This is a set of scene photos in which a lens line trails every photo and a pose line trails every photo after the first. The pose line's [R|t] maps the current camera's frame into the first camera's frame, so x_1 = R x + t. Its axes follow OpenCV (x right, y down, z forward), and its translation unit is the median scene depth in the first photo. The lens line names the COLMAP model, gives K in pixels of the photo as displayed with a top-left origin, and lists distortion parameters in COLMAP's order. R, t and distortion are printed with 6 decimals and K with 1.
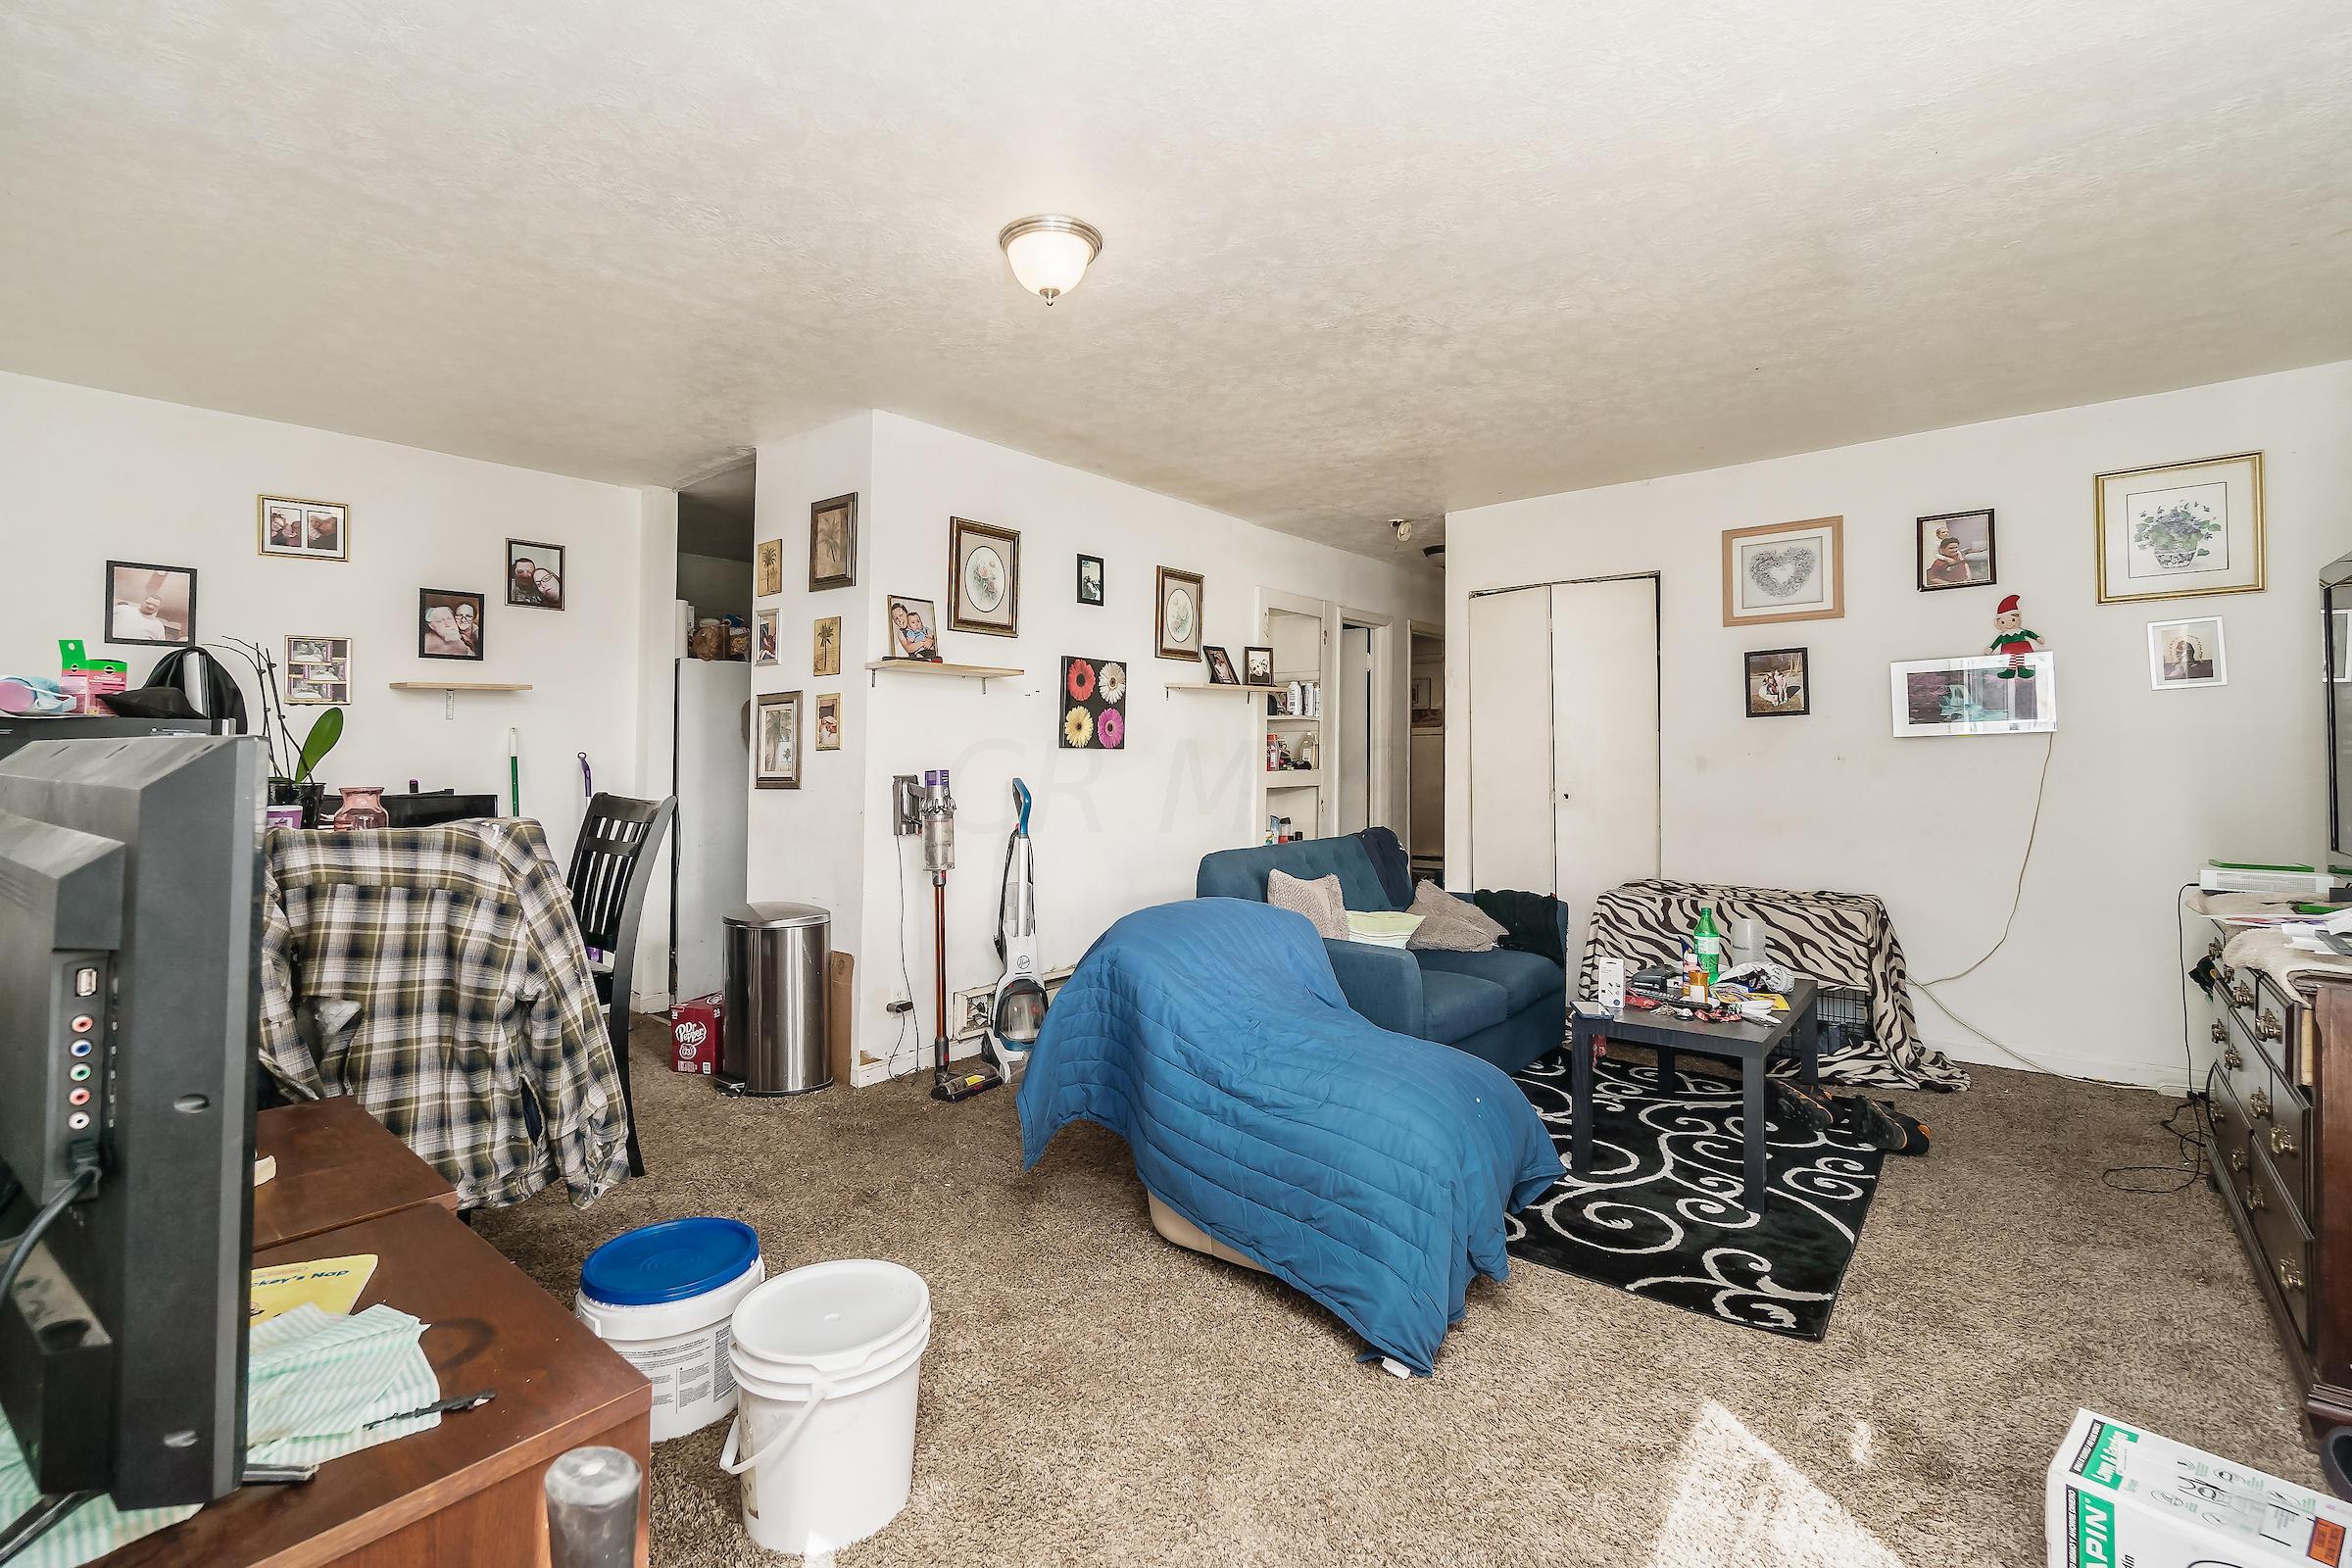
lens RADIAL K [[1038.1, 0, 1179.2], [0, 1038.1, 711.4], [0, 0, 1]] dist [-0.001979, -0.000145]
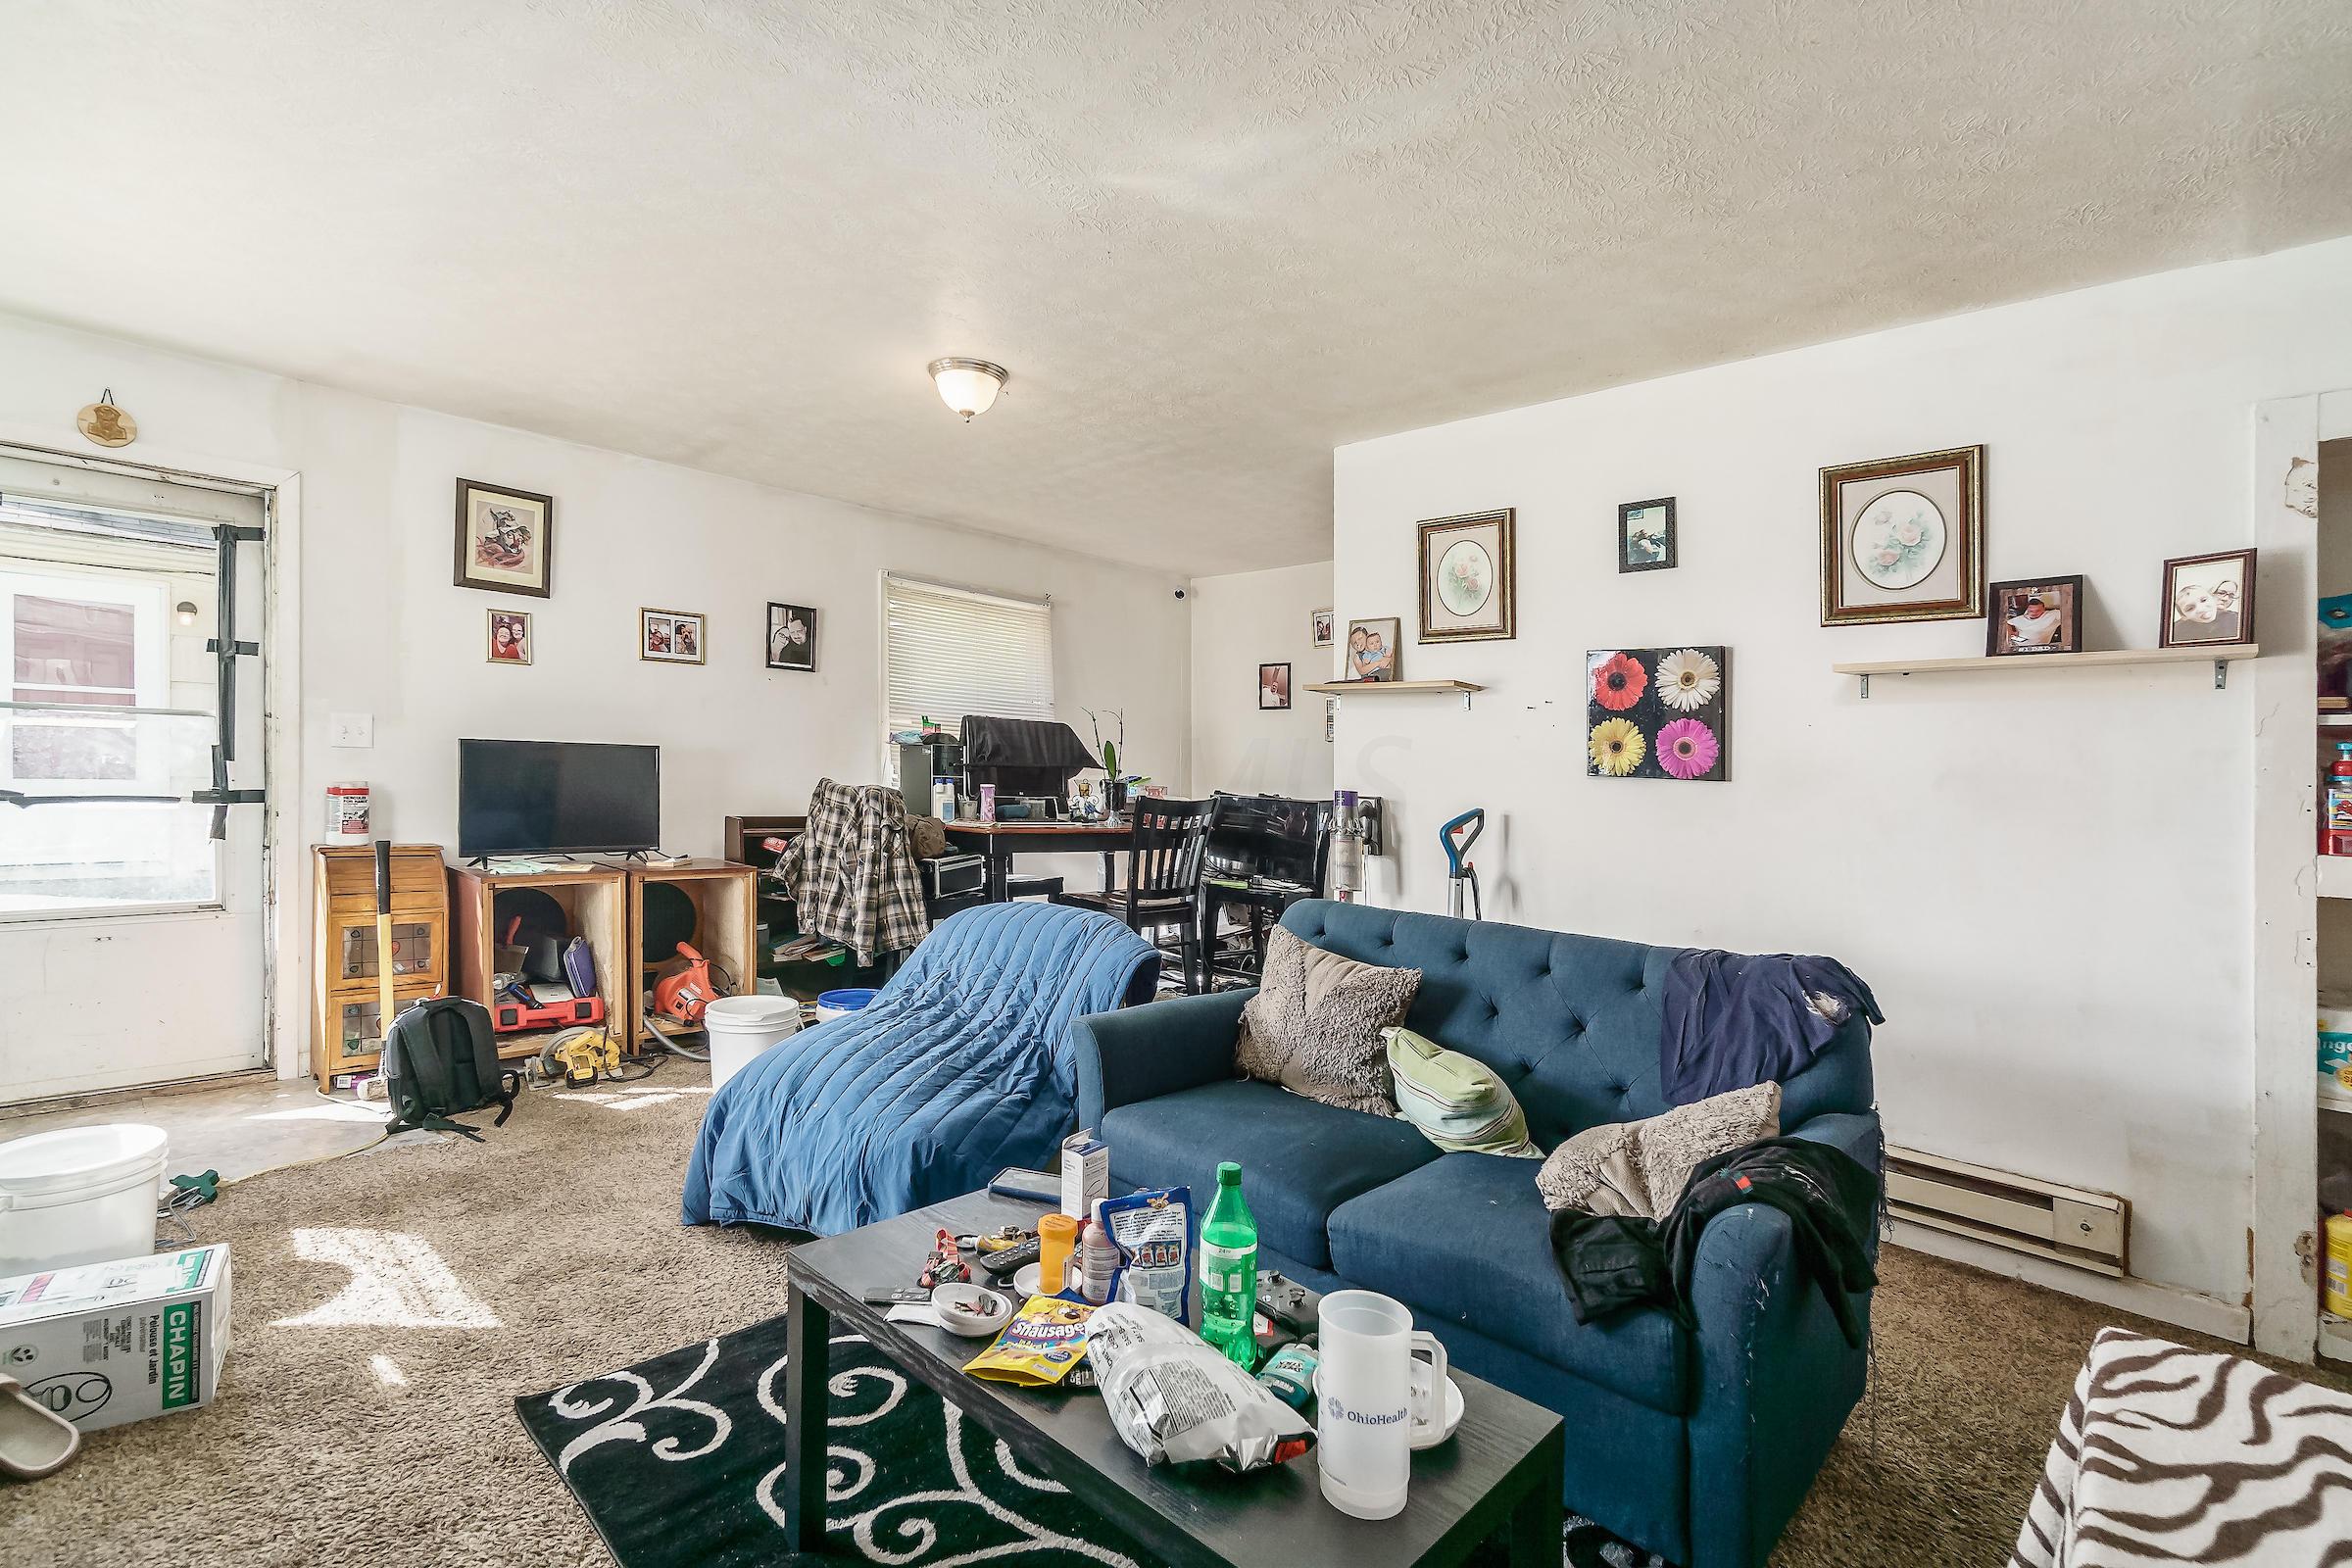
lens RADIAL K [[1050.1, 0, 1094.2], [0, 1050.1, 756.7], [0, 0, 1]] dist [0.000838, -0.000074]
pose [[-0.101726, -0.010167, -0.994761, 0.733008], [0.002609, 0.999942, -0.010486, 0.031368], [0.994809, -0.003662, -0.101693, 0.792831]]
